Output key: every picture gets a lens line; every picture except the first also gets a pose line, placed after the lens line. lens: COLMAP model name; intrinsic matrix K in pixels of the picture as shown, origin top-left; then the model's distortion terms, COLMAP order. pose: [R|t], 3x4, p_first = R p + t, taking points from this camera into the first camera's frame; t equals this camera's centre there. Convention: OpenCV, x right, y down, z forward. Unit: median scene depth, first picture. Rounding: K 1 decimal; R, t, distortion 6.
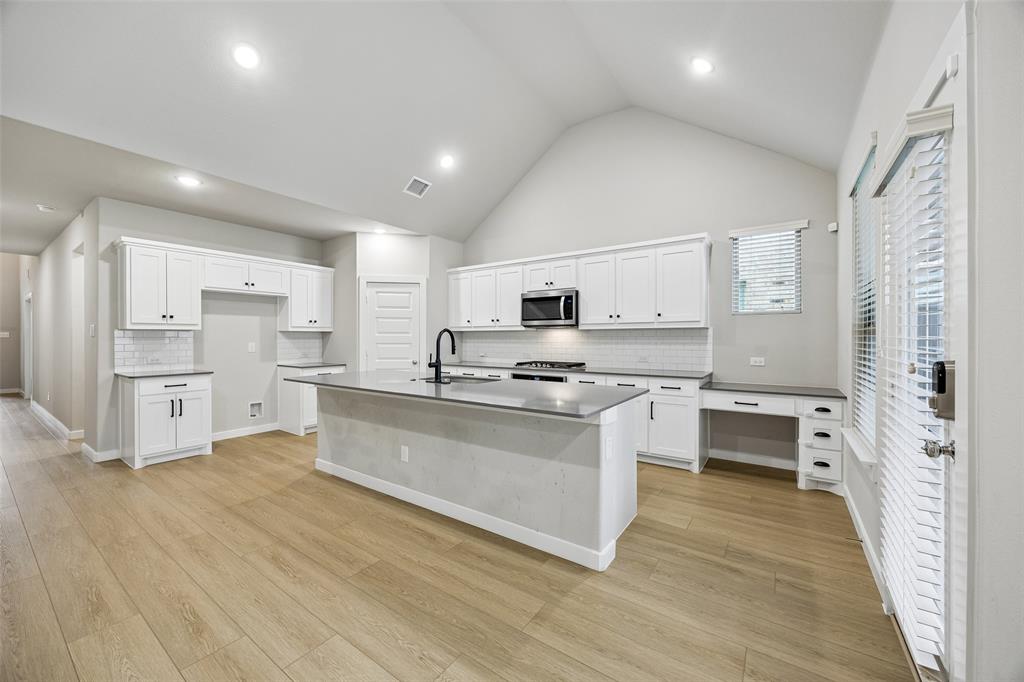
lens RADIAL K [[390.3, 0, 509.8], [0, 390.3, 339.3], [0, 0, 1]] dist [-0.001454, -0.000023]
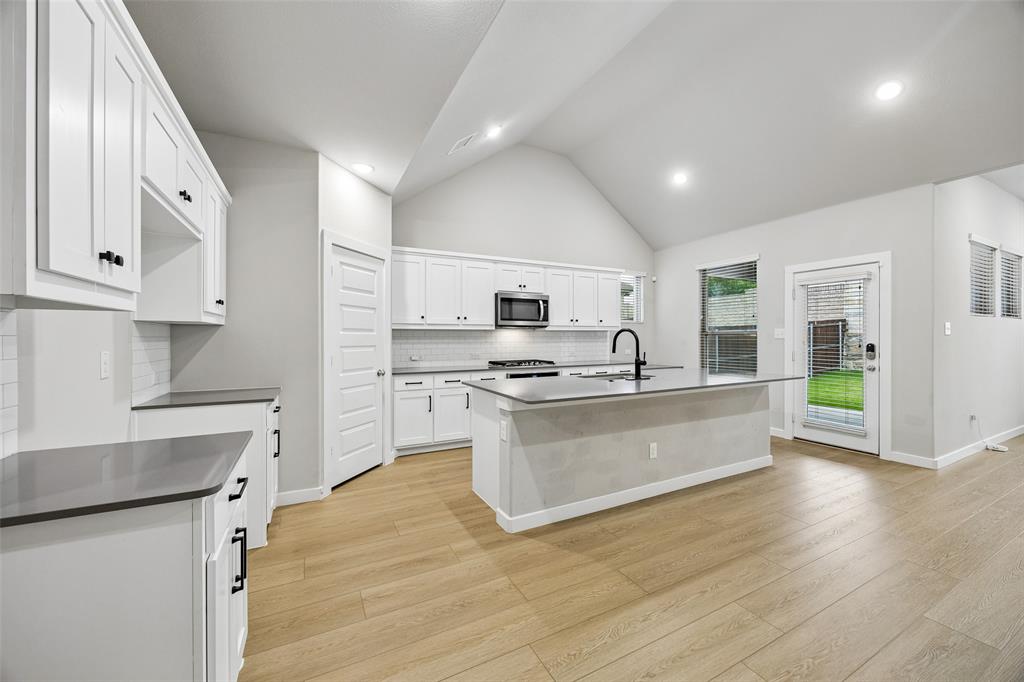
lens RADIAL K [[390.3, 0, 509.8], [0, 390.3, 339.3], [0, 0, 1]] dist [-0.001454, -0.000023]
pose [[0.461045, -0.003905, 0.887368, -0.989521], [0.004764, 0.999987, 0.001925, -0.001385], [-0.887364, 0.003340, 0.461057, 0.631818]]
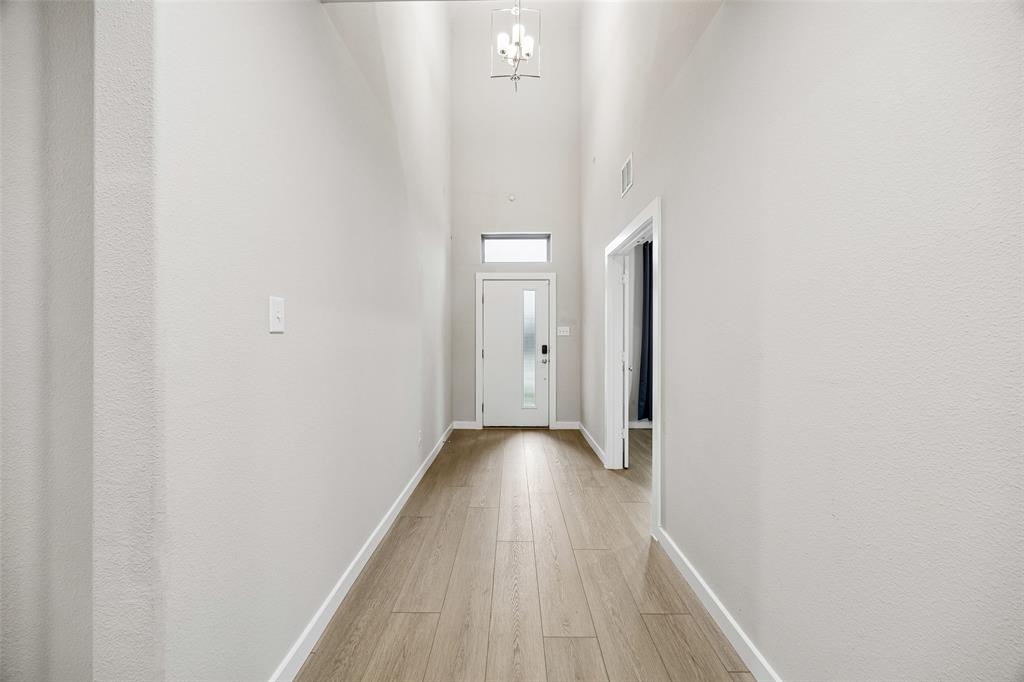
lens RADIAL K [[390.3, 0, 509.8], [0, 390.3, 339.3], [0, 0, 1]] dist [-0.001454, -0.000023]
pose [[-0.569286, -0.000995, 0.822139, -0.682006], [0.002823, 0.999991, 0.003165, 0.002443], [-0.822135, 0.004123, -0.569278, 1.097885]]
